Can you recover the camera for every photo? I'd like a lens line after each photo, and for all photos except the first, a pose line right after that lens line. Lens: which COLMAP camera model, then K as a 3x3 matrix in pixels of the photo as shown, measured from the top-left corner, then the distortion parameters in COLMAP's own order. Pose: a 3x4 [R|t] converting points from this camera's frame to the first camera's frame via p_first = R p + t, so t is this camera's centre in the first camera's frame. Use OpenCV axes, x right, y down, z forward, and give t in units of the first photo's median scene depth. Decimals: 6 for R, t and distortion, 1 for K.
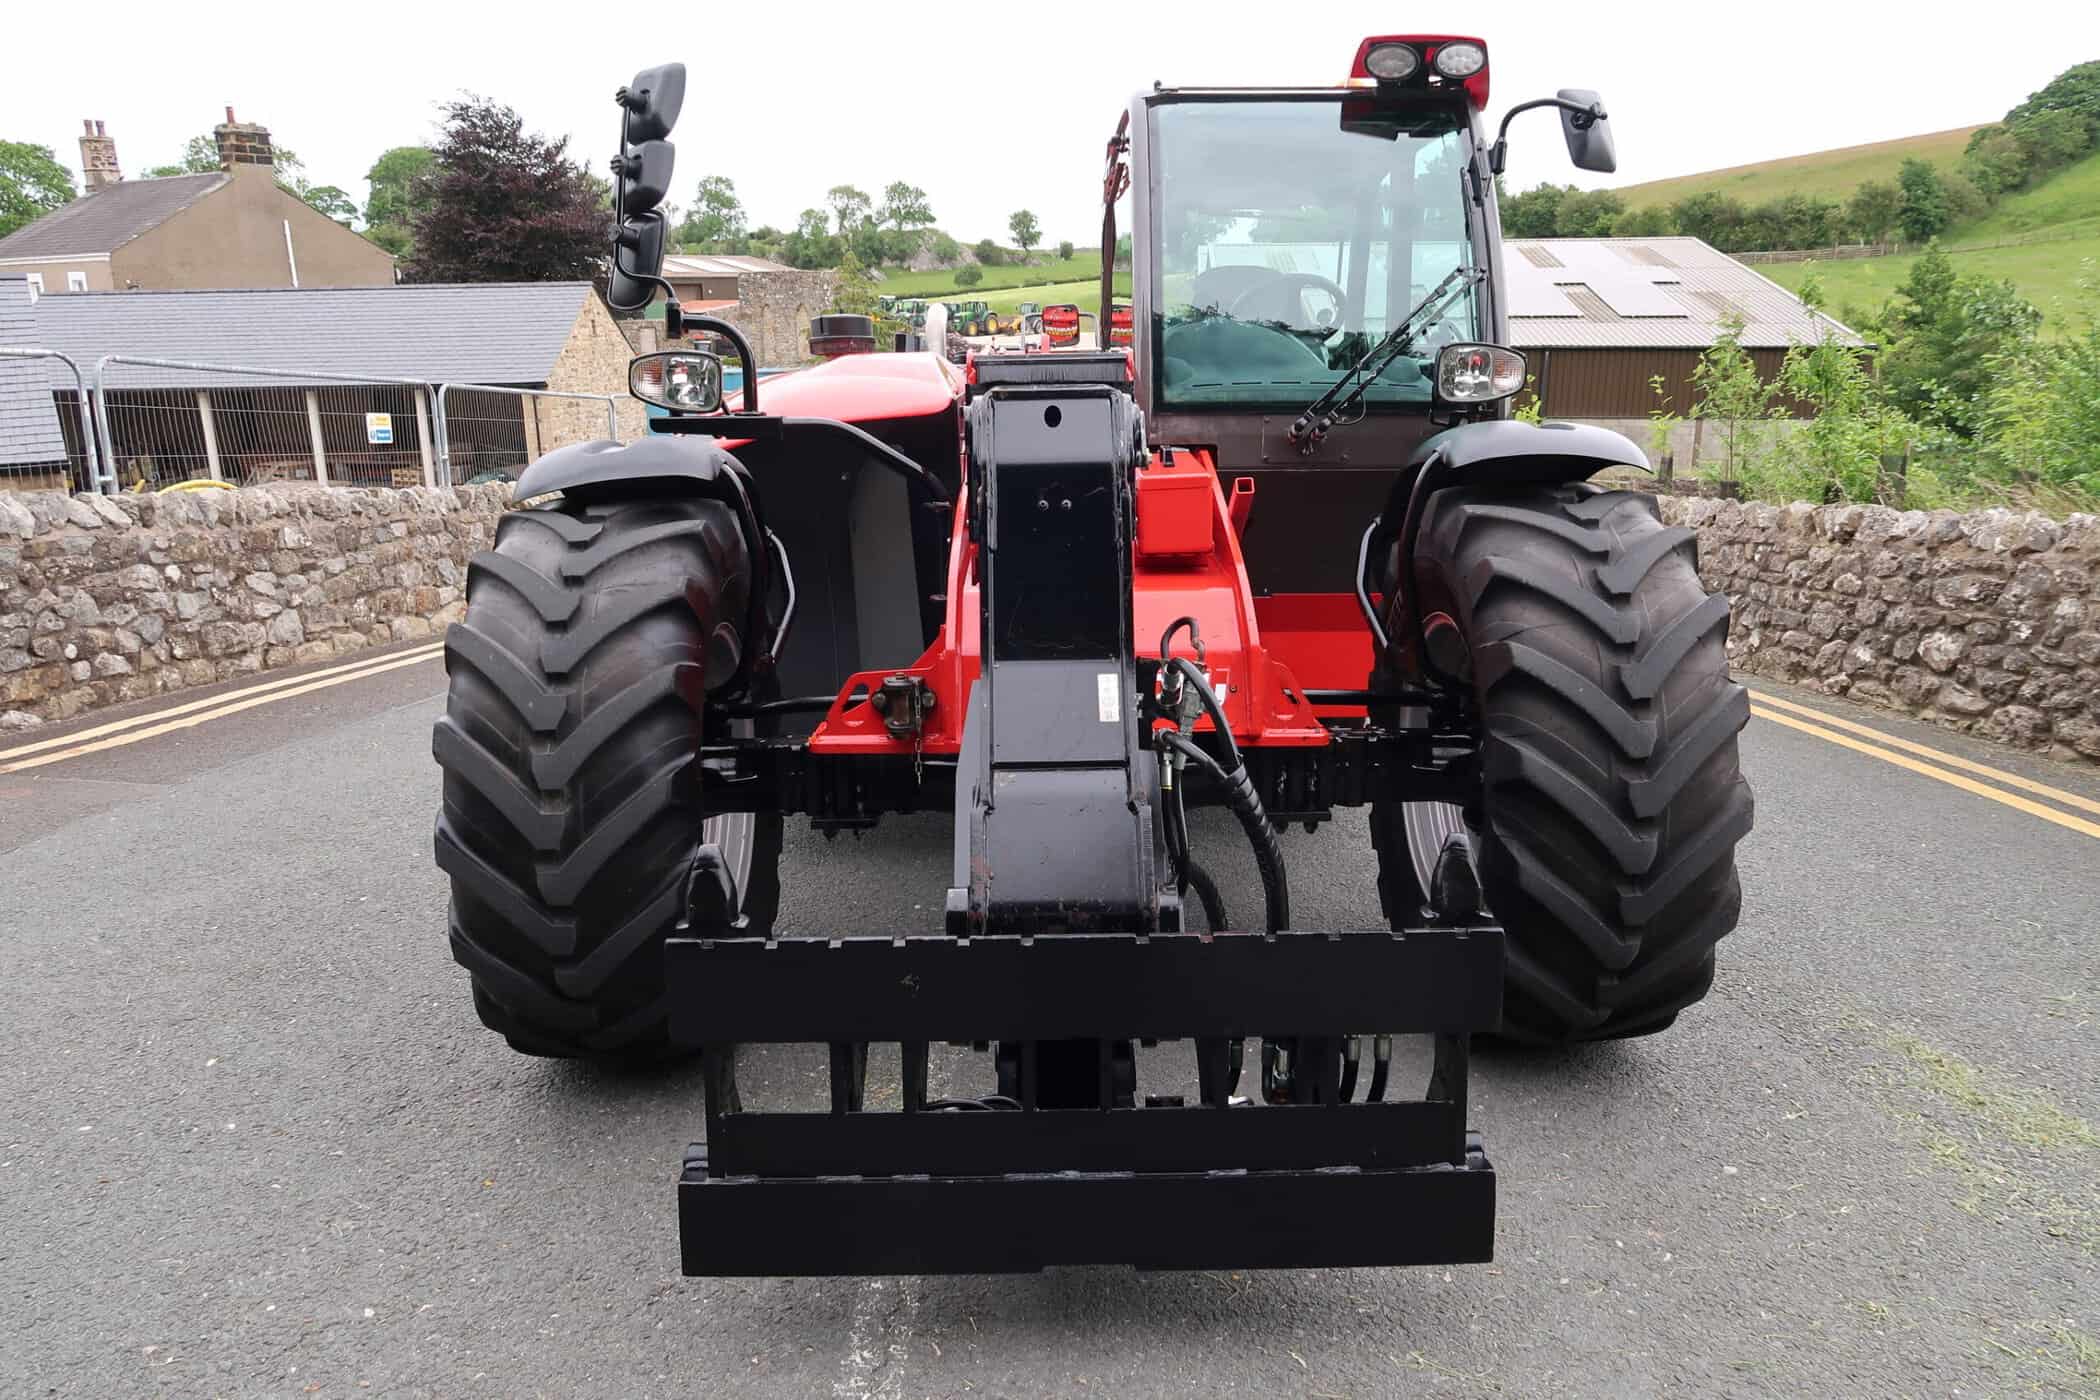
lens RADIAL K [[1445.2, 0, 1044.3], [0, 1445.2, 694.6], [0, 0, 1]] dist [-0.019821, 0.004102]
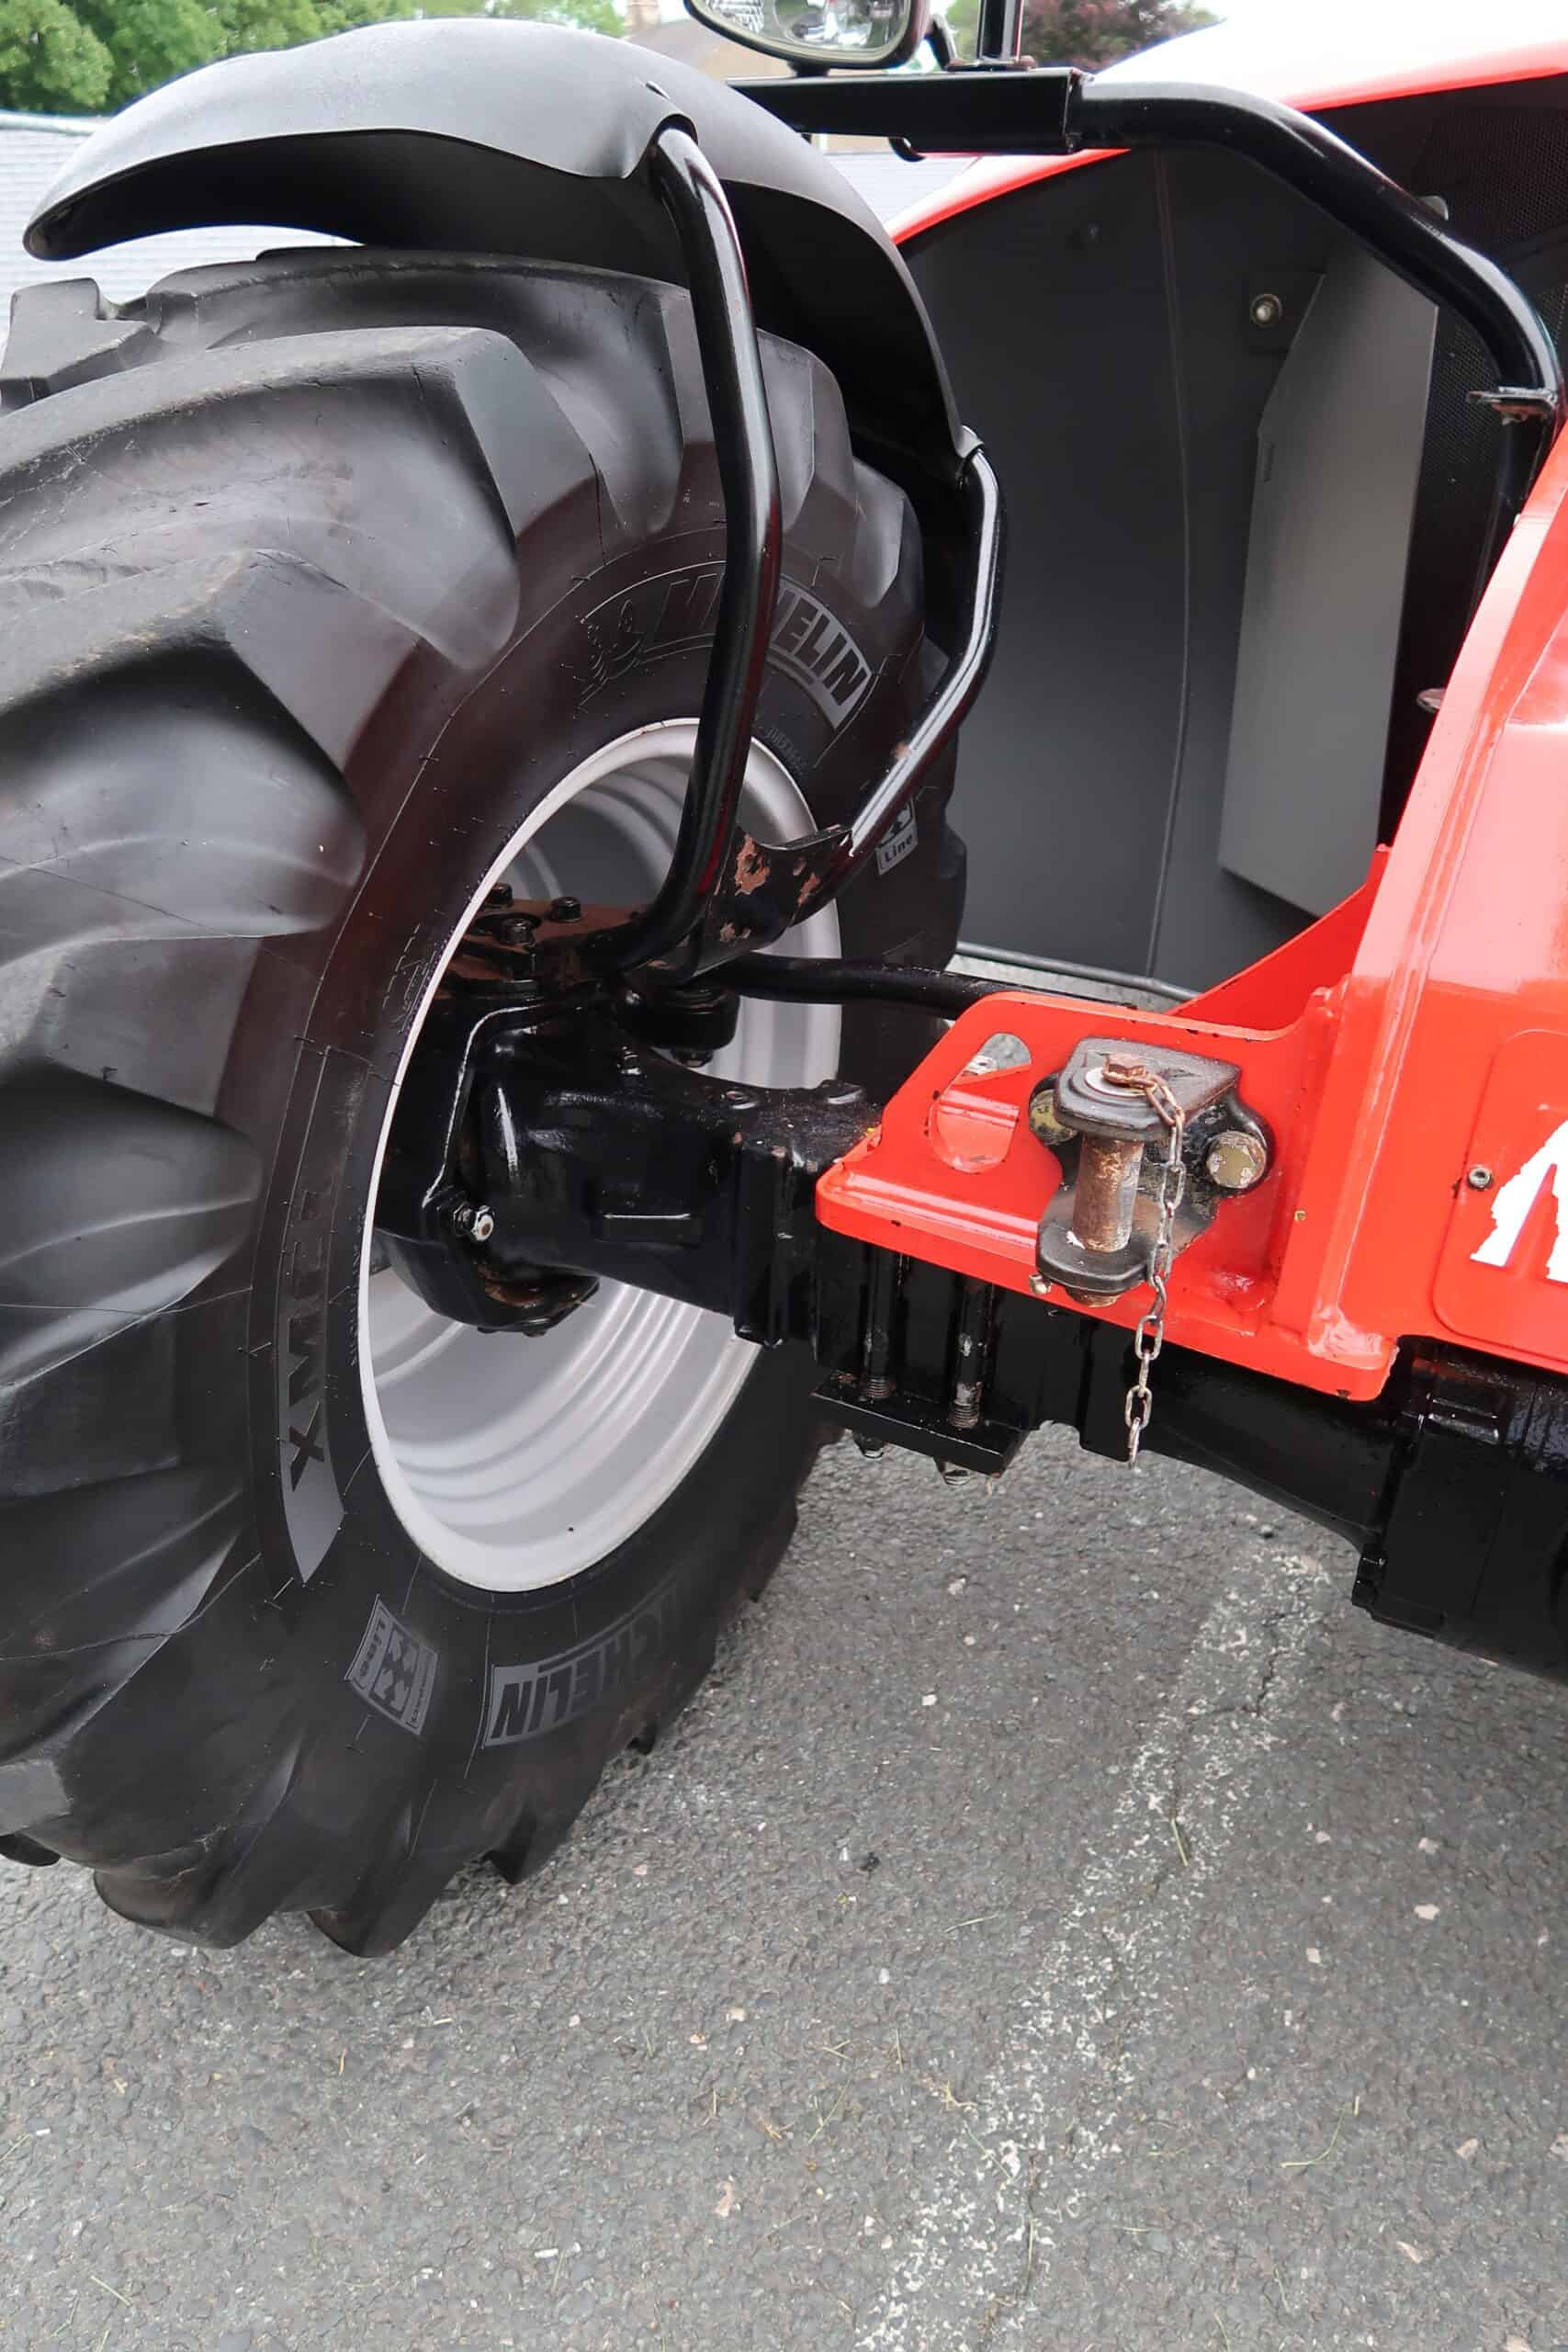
lens RADIAL K [[1621.6, 0, 777.7], [0, 1621.6, 1188.6], [0, 0, 1]] dist [-0.025093, 0.007586]
pose [[0.875303, 0.259918, -0.407784, -0.025109], [-0.132633, 0.939968, 0.314435, -0.054320], [0.465031, -0.221140, 0.857230, 0.545937]]
